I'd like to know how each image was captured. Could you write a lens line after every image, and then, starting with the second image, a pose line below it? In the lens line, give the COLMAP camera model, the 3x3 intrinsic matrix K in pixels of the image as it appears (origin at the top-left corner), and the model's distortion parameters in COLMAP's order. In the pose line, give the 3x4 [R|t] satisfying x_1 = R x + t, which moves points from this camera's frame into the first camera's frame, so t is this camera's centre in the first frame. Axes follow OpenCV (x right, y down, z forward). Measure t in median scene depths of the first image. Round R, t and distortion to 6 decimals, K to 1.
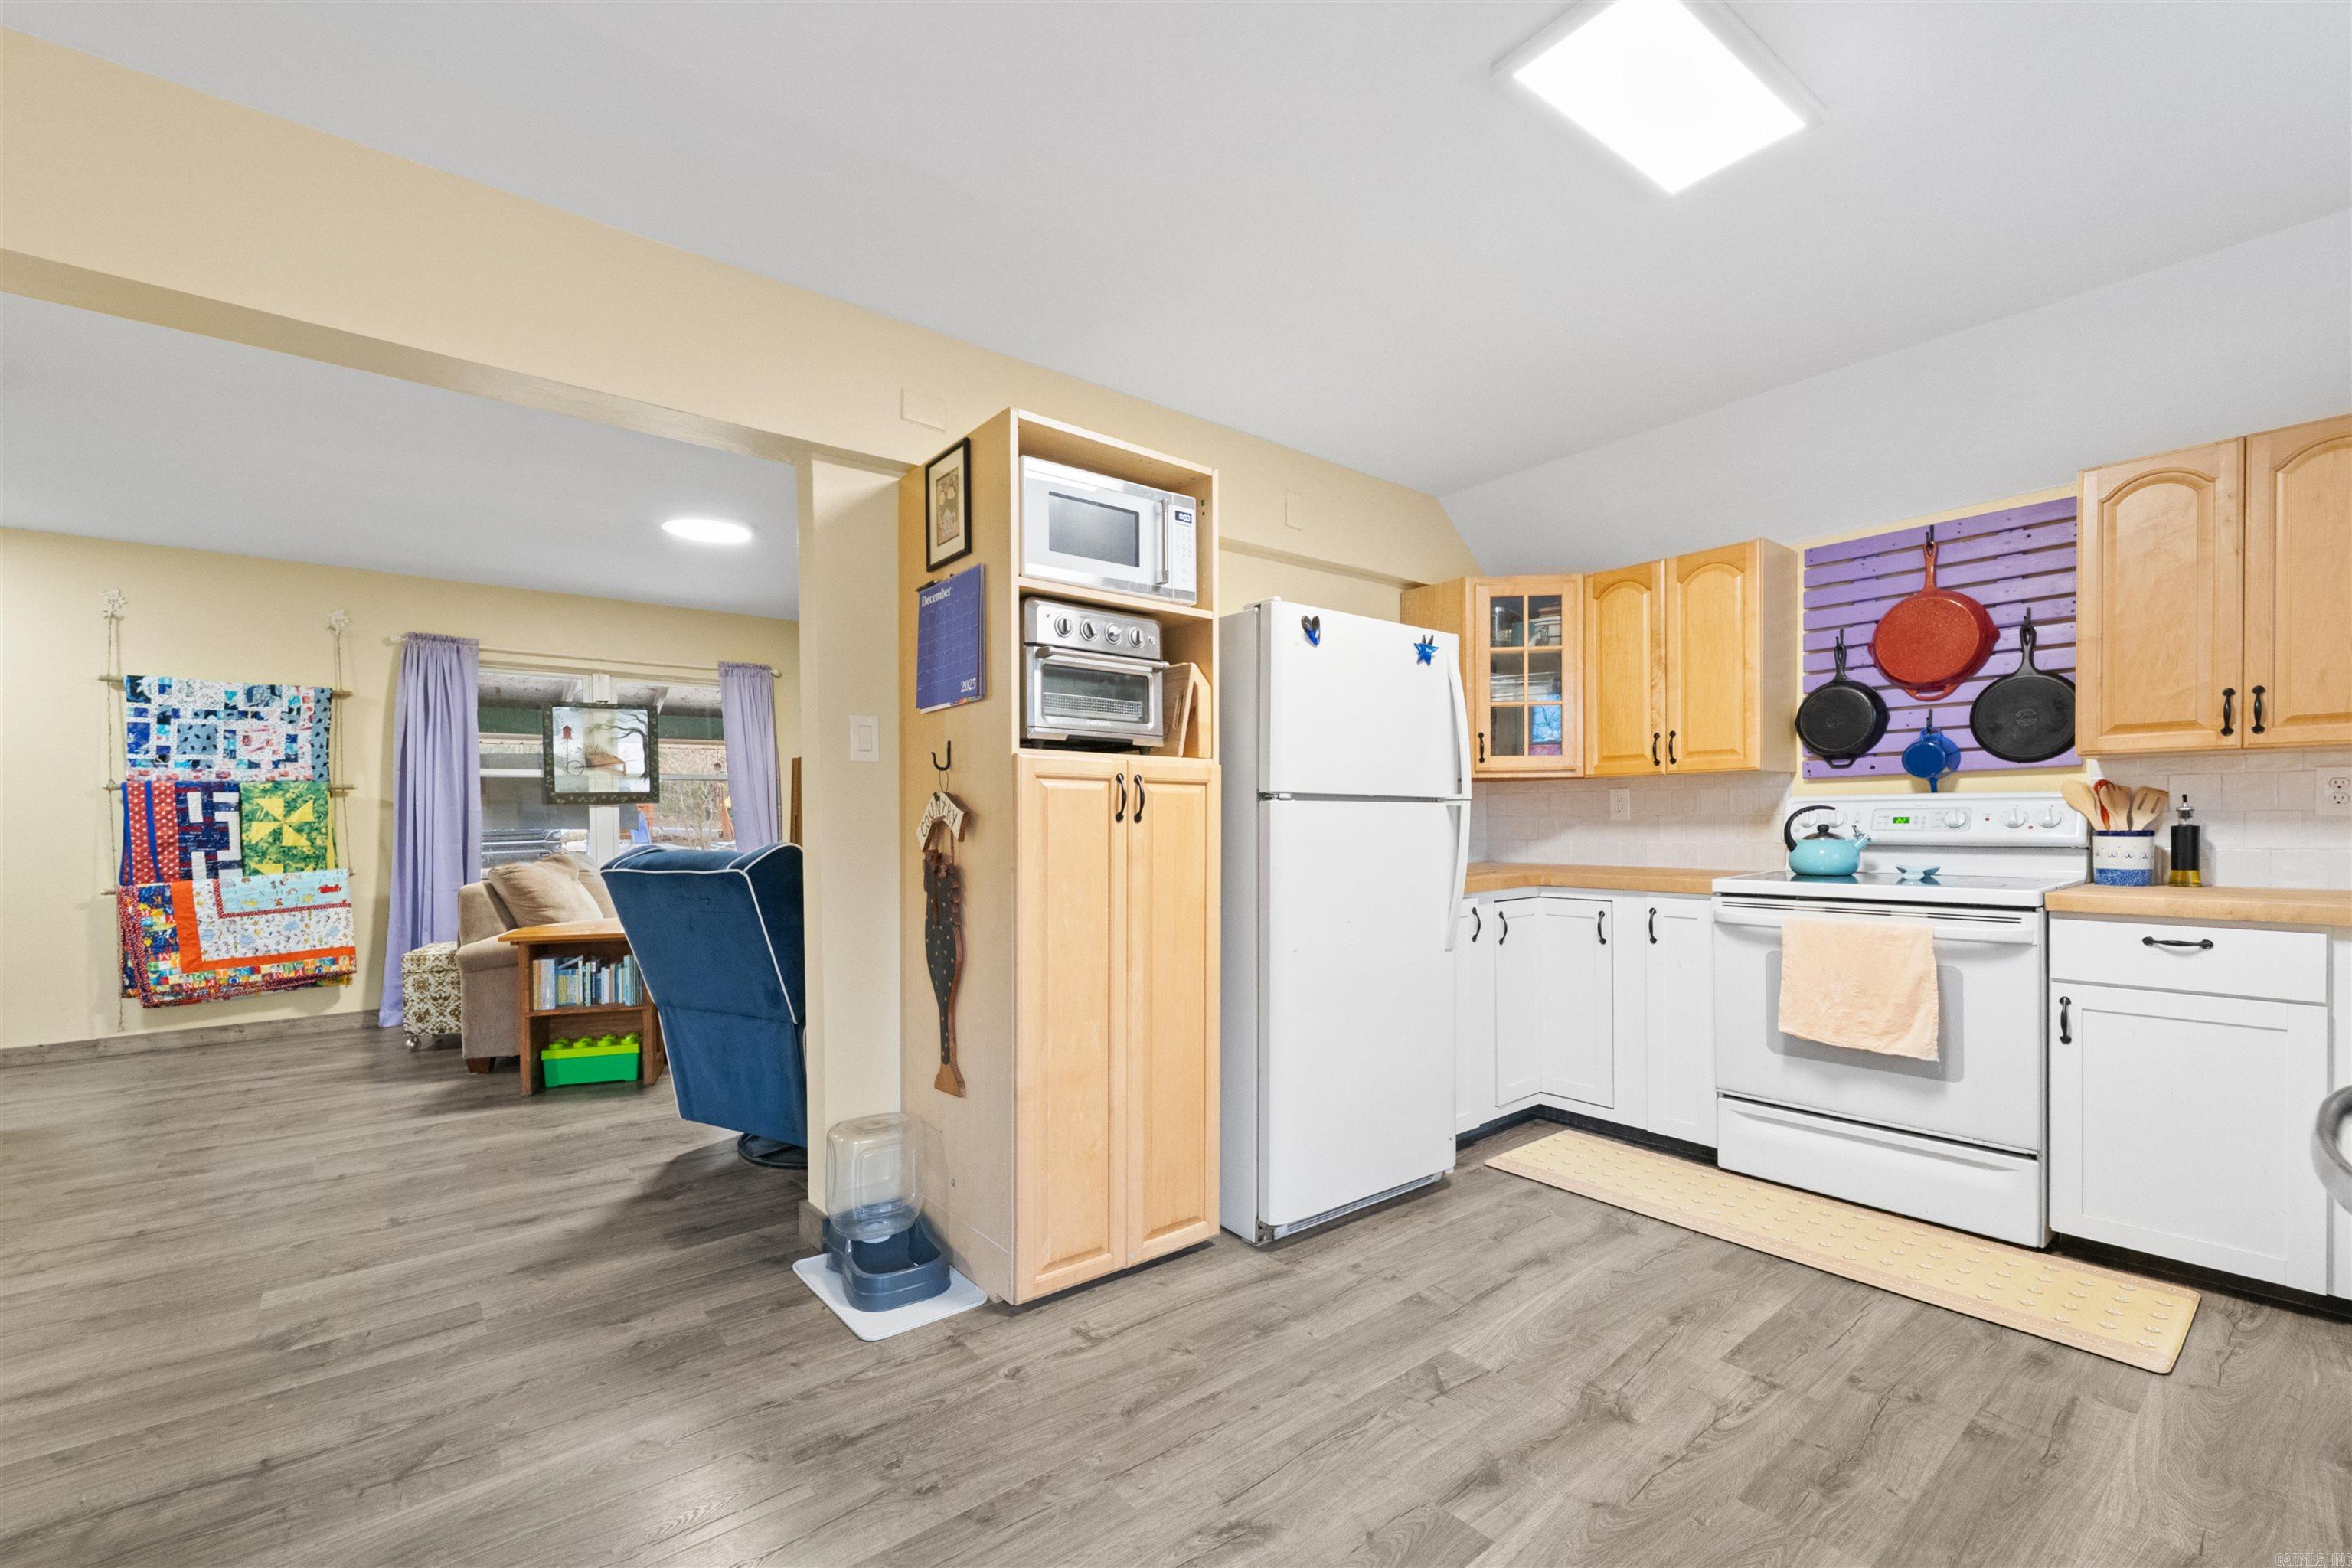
lens RADIAL K [[979.2, 0, 1180.9], [0, 979.2, 836.3], [0, 0, 1]] dist [0.008456, -0.003633]
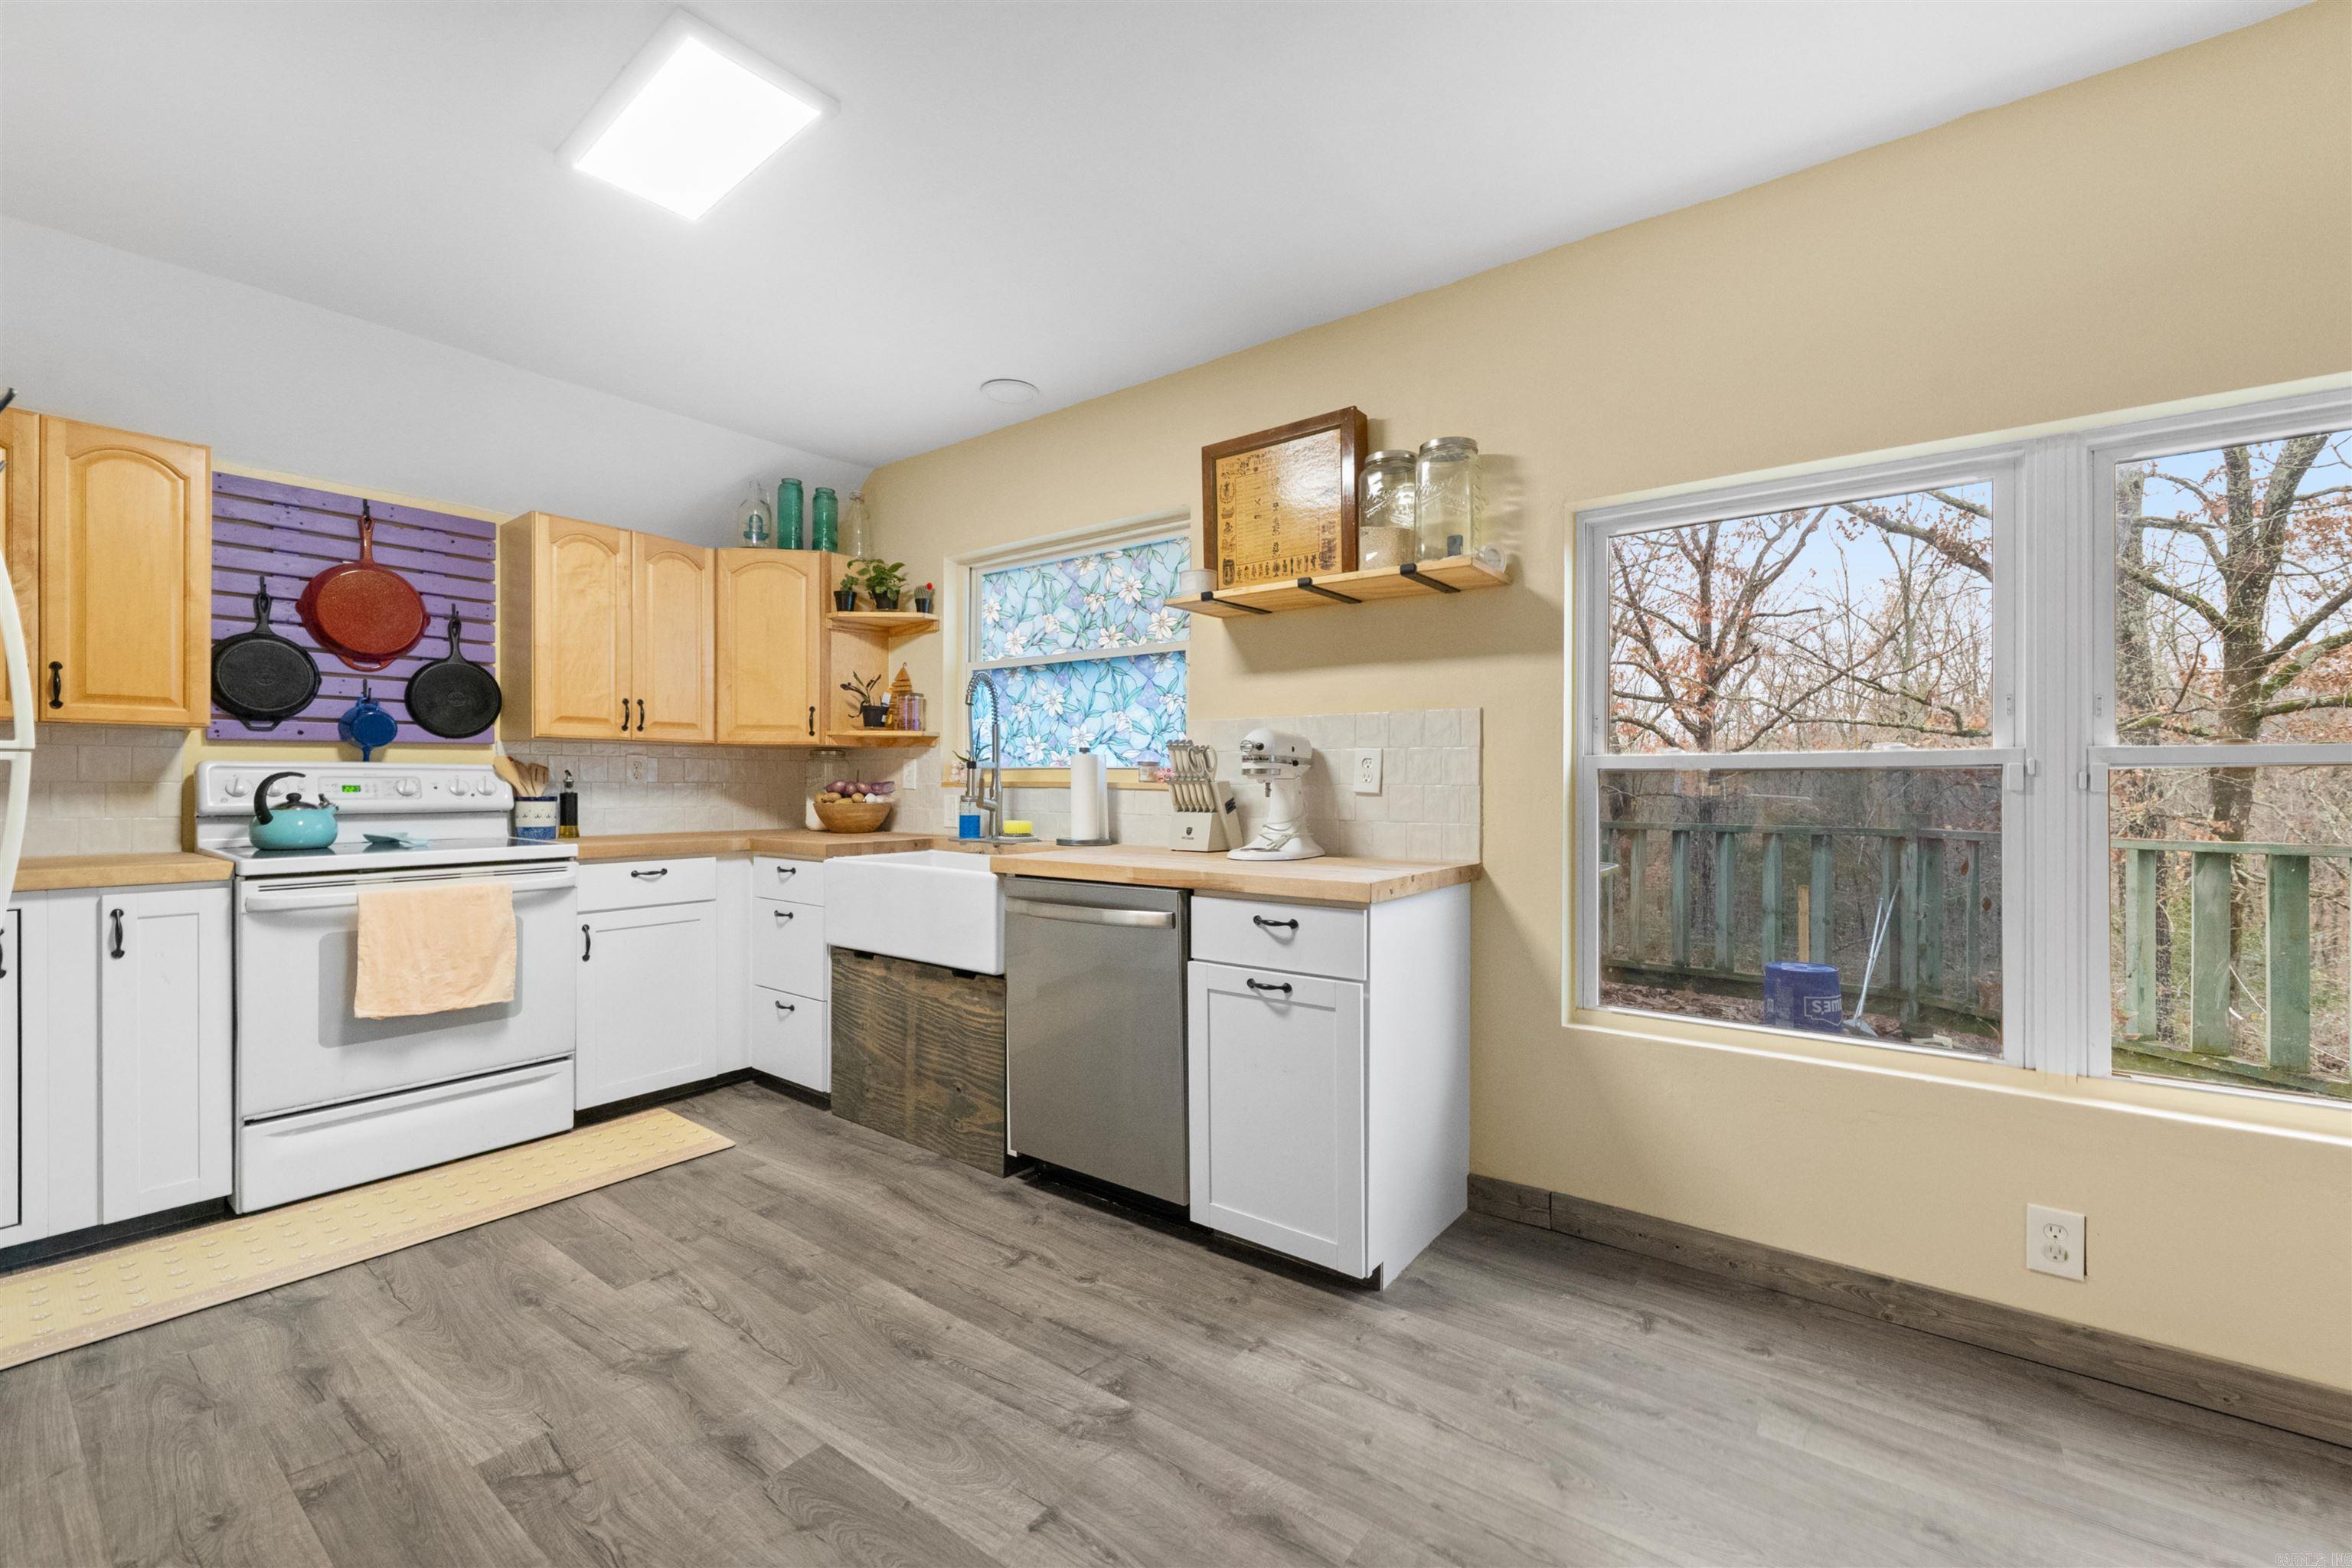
lens RADIAL K [[979.2, 0, 1158.9], [0, 979.2, 778.6], [0, 0, 1]] dist [0.008456, -0.003633]
pose [[-0.226208, 0.014236, 0.973975, -0.381395], [0.020681, 0.999738, -0.009810, 0.000139], [-0.973859, 0.017924, -0.226443, 0.398754]]
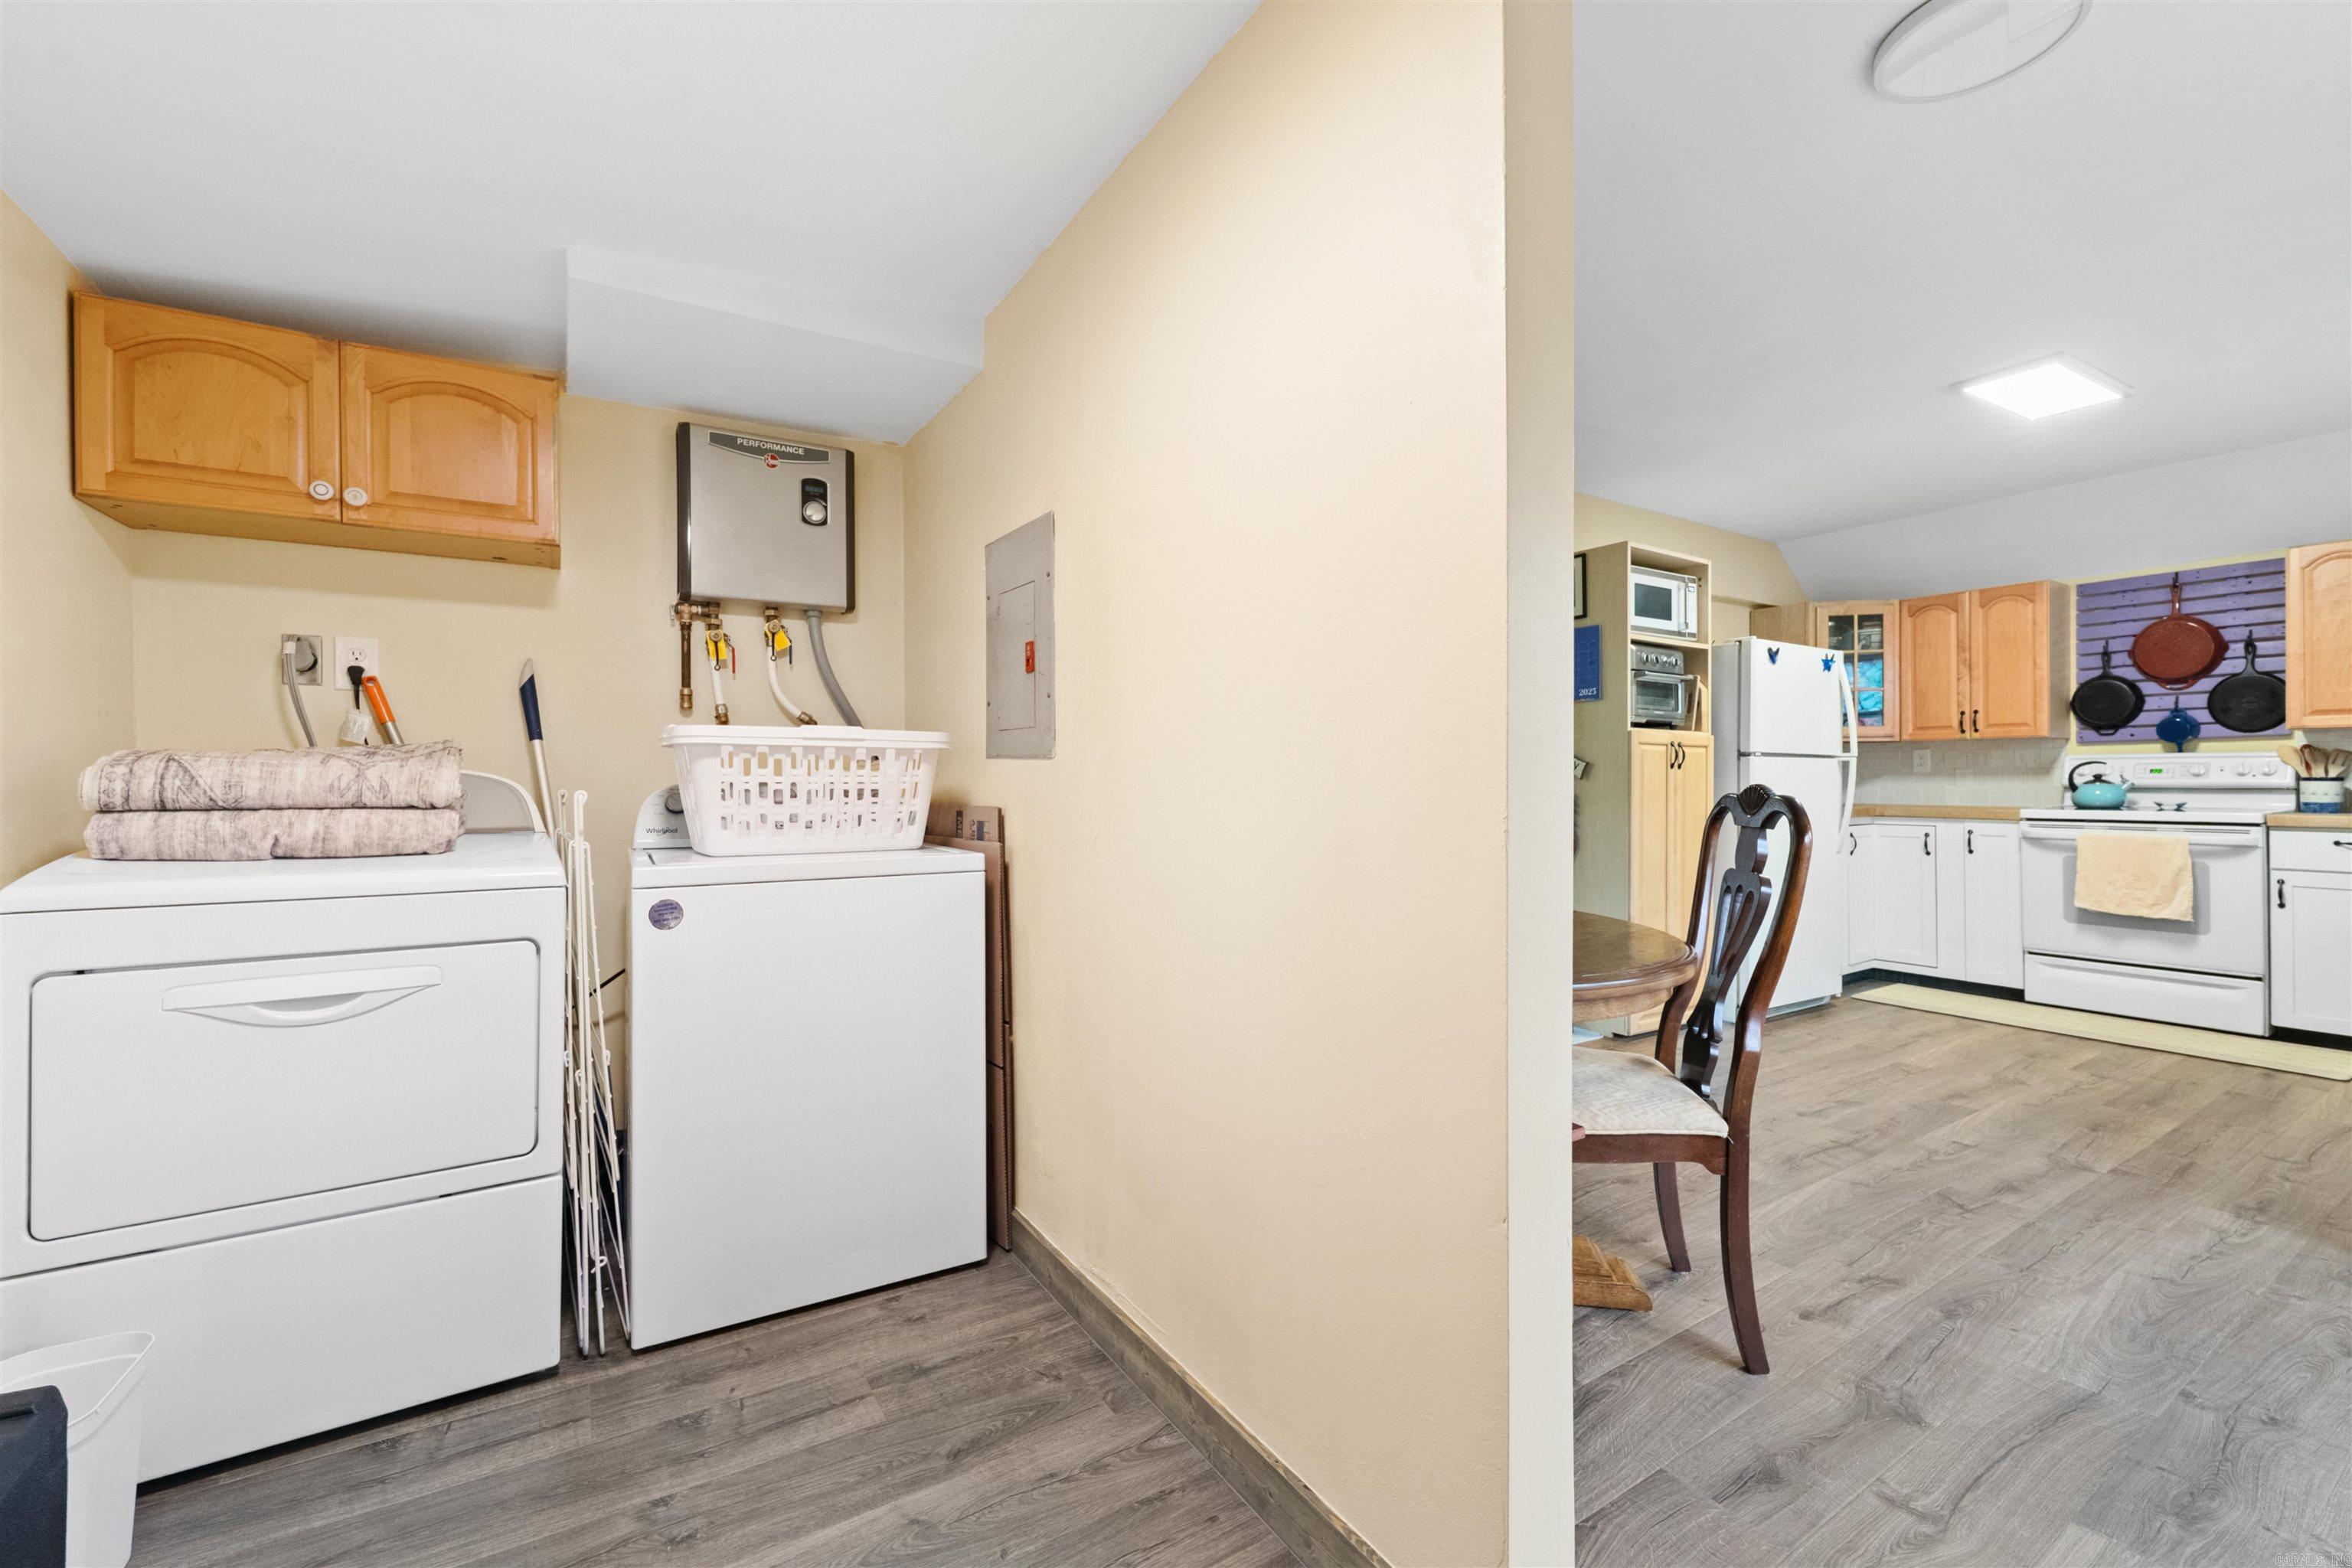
lens RADIAL K [[979.2, 0, 1172.9], [0, 979.2, 777.2], [0, 0, 1]] dist [0.008456, -0.003633]
pose [[0.993759, 0.003926, -0.111484, -0.528677], [-0.005734, 0.999857, -0.015897, 0.022993], [0.111405, 0.016437, 0.993639, -0.587692]]
